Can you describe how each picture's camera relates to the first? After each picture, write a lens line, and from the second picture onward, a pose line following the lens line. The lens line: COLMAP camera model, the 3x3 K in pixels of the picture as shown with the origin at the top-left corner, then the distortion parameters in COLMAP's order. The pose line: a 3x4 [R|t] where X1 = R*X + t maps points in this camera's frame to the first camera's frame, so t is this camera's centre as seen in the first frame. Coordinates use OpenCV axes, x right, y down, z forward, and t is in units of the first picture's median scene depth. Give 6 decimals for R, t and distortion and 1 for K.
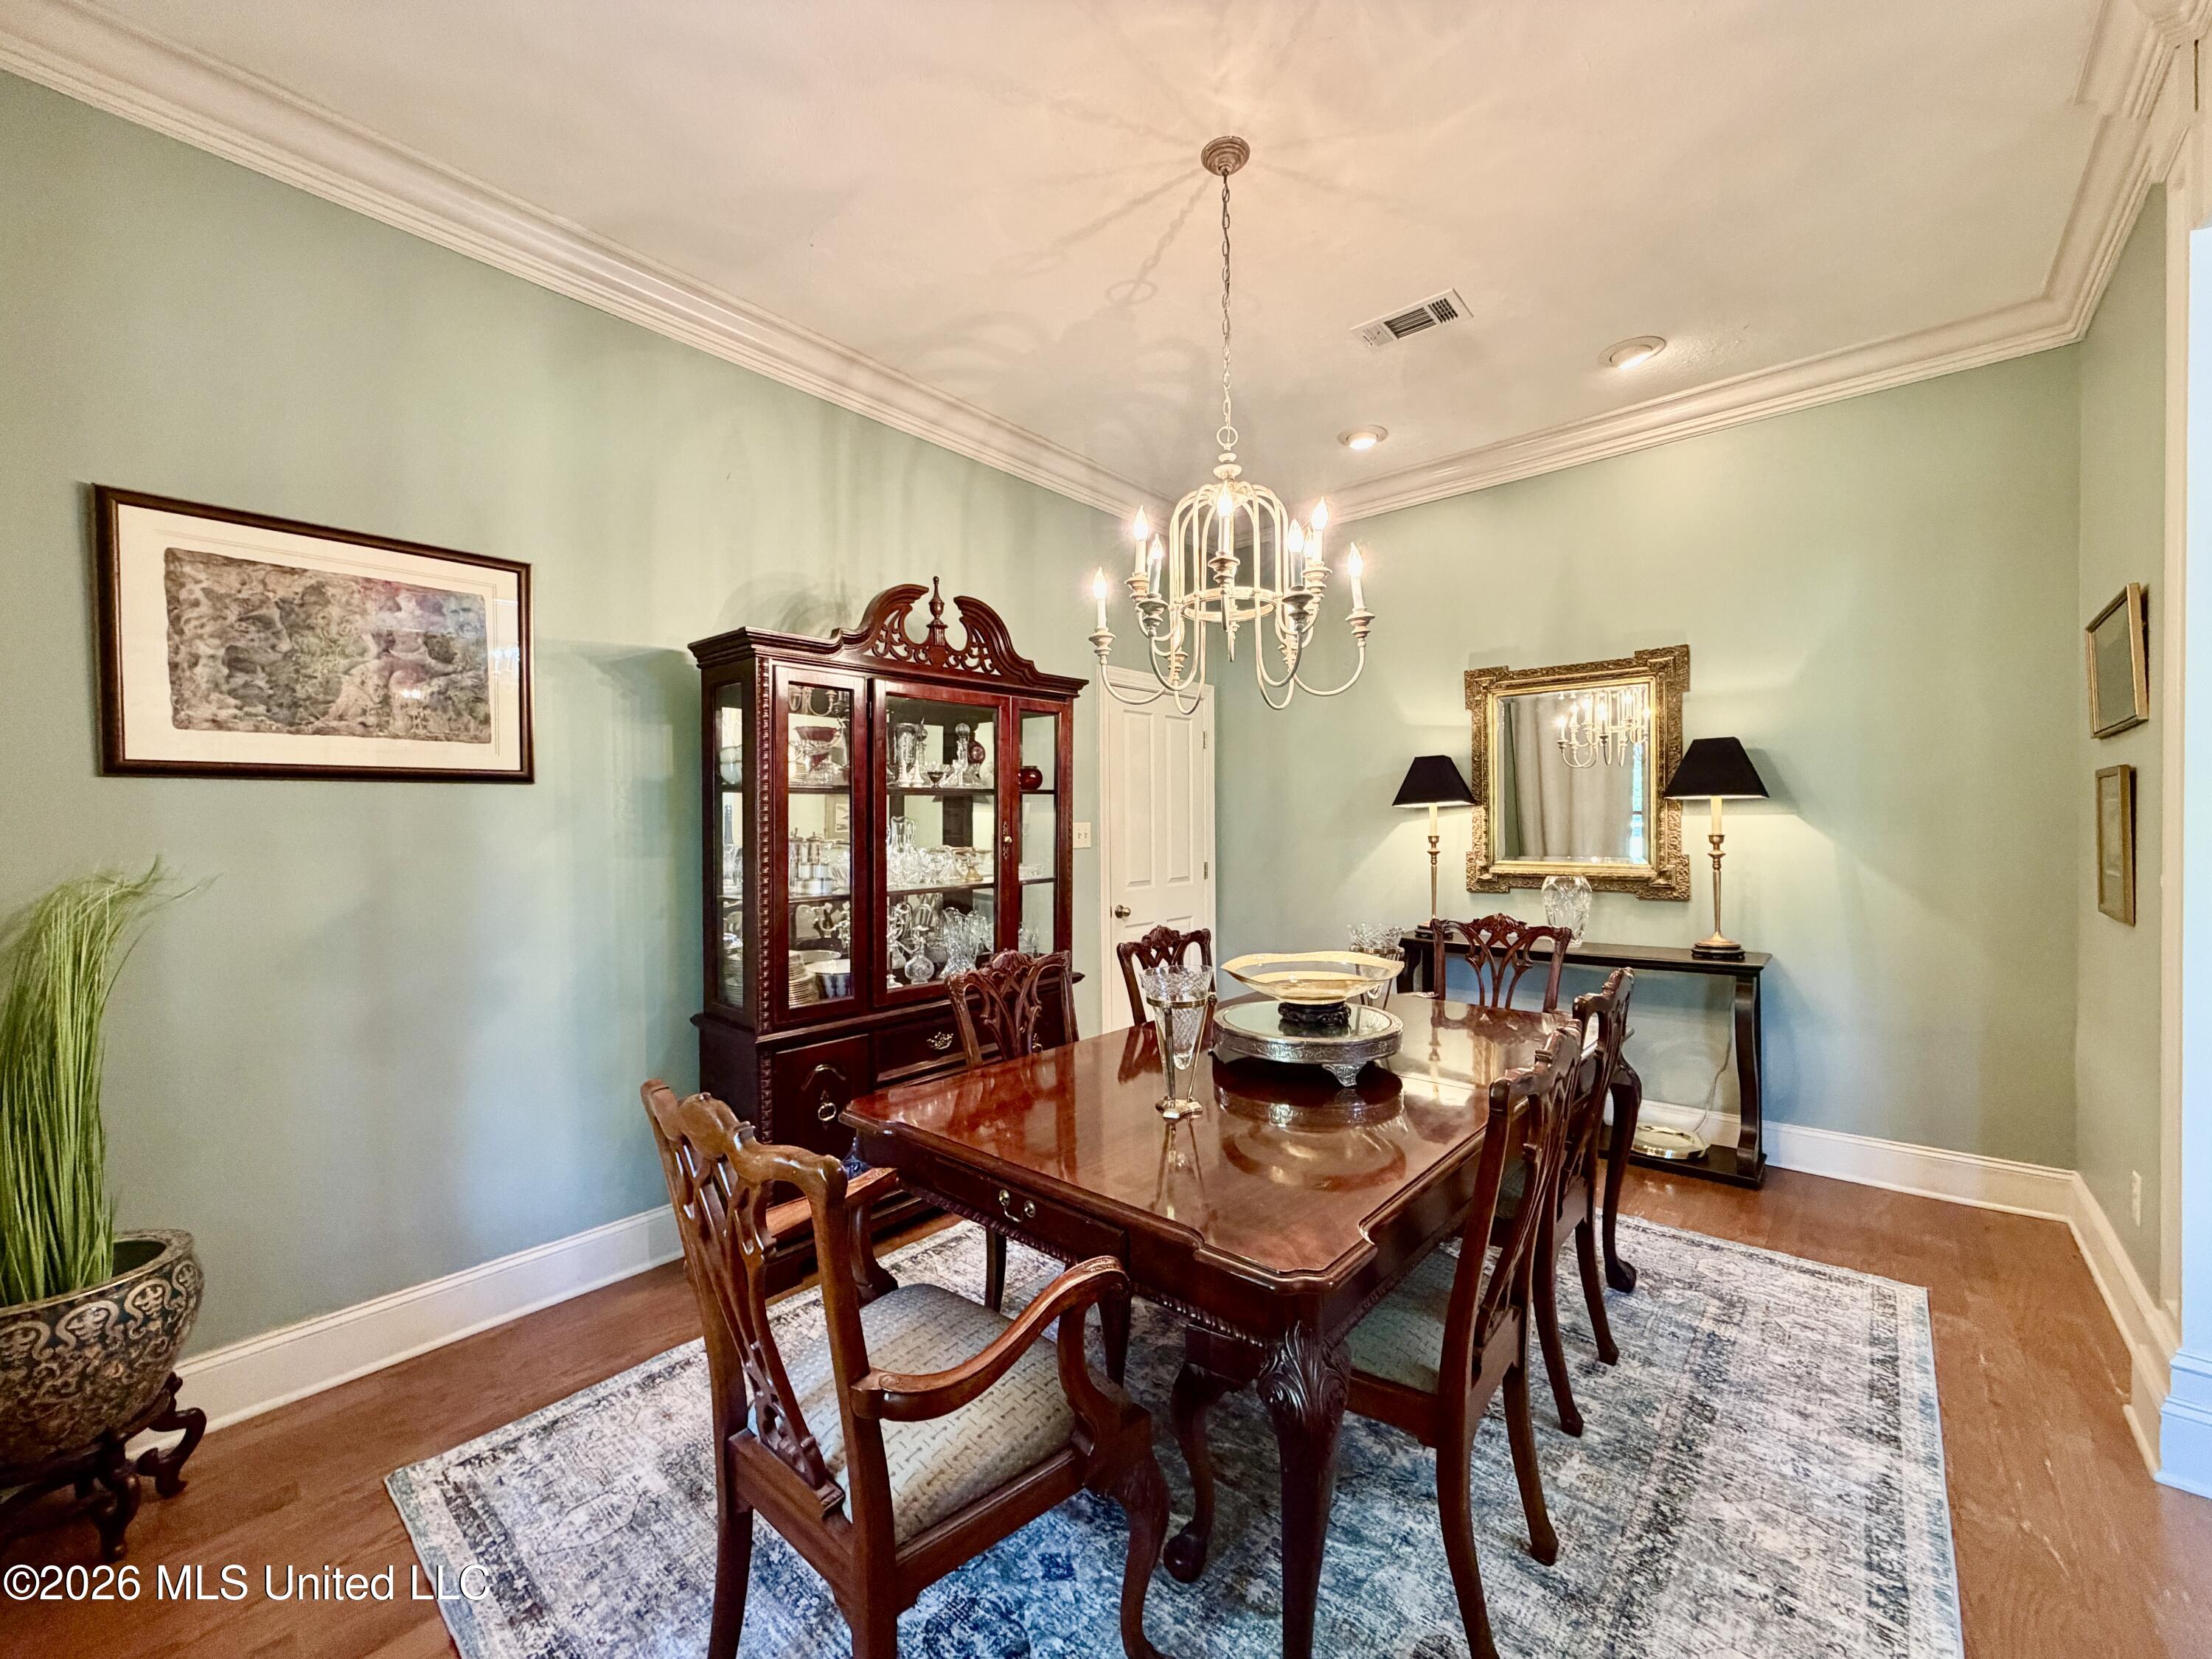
lens RADIAL K [[880.8, 0, 1101.5], [0, 880.8, 829.3], [0, 0, 1]] dist [-0.001288, -0.000070]
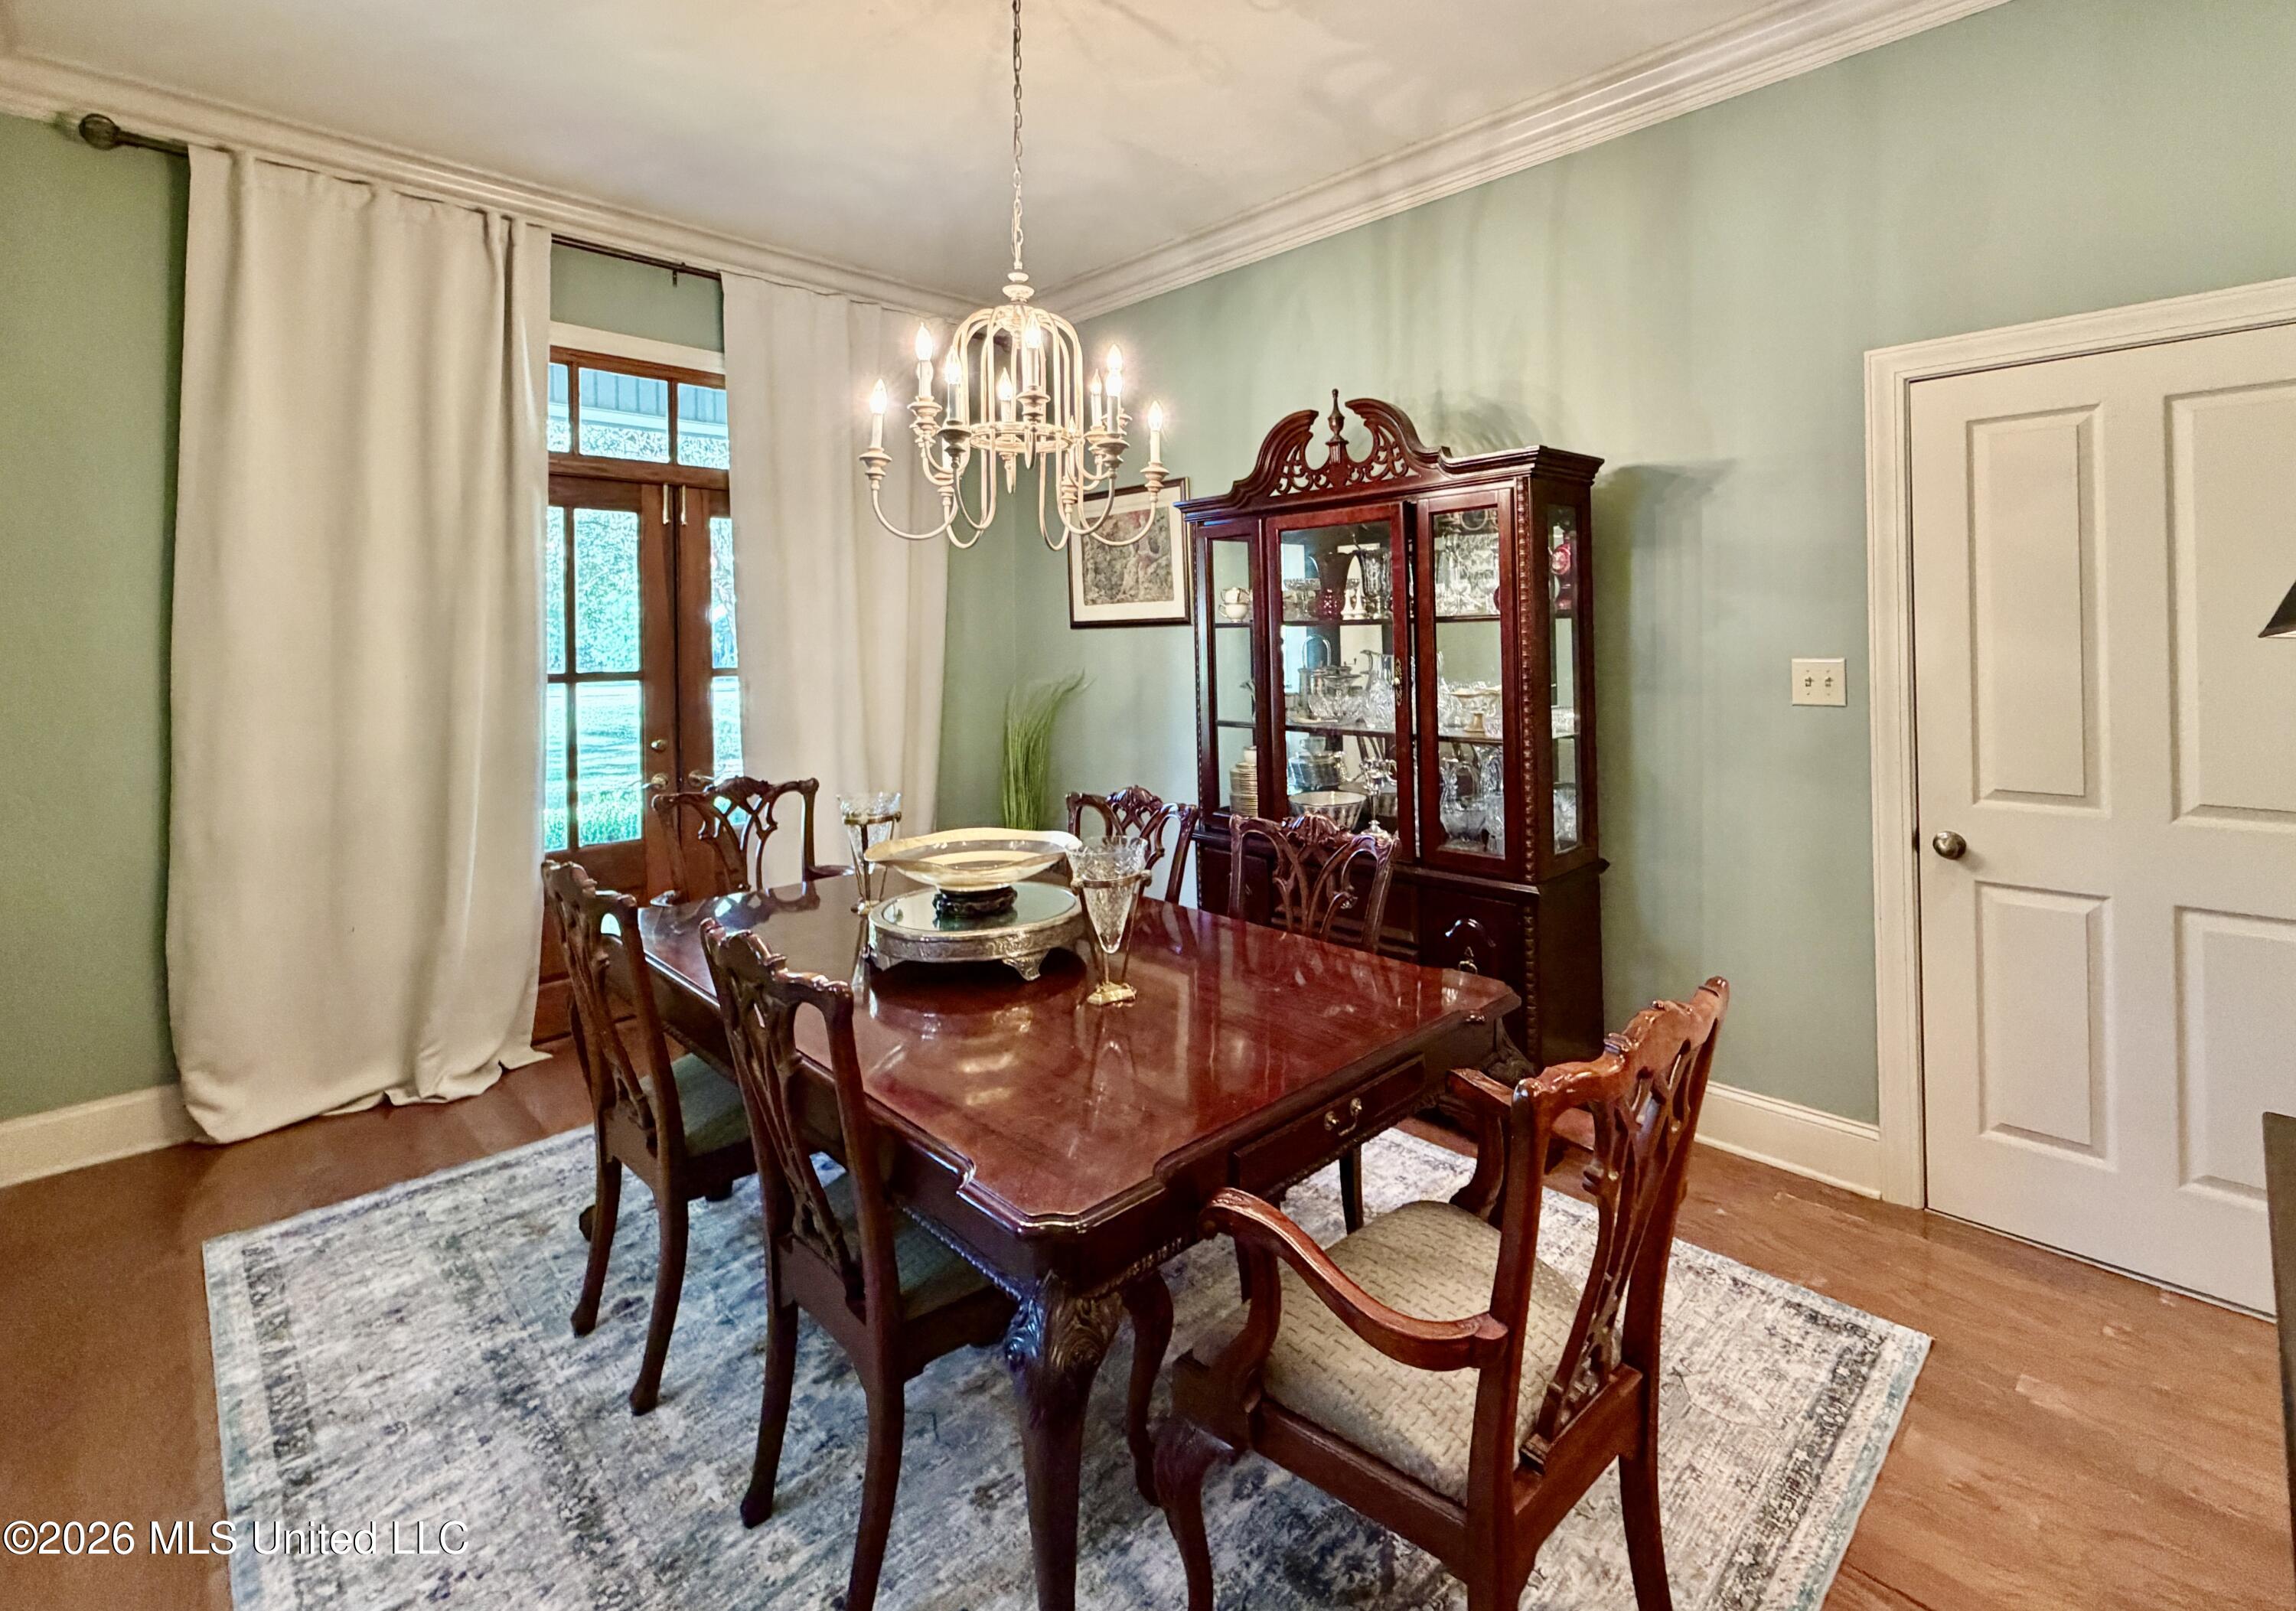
lens RADIAL K [[1050.5, 0, 1213.7], [0, 1050.5, 629.1], [0, 0, 1]] dist [0.001531, 0.000090]
pose [[-0.053930, 0.001635, -0.998543, 0.912972], [0.004439, 0.999989, 0.001398, -0.040198], [0.998535, -0.004357, -0.053936, 0.938278]]
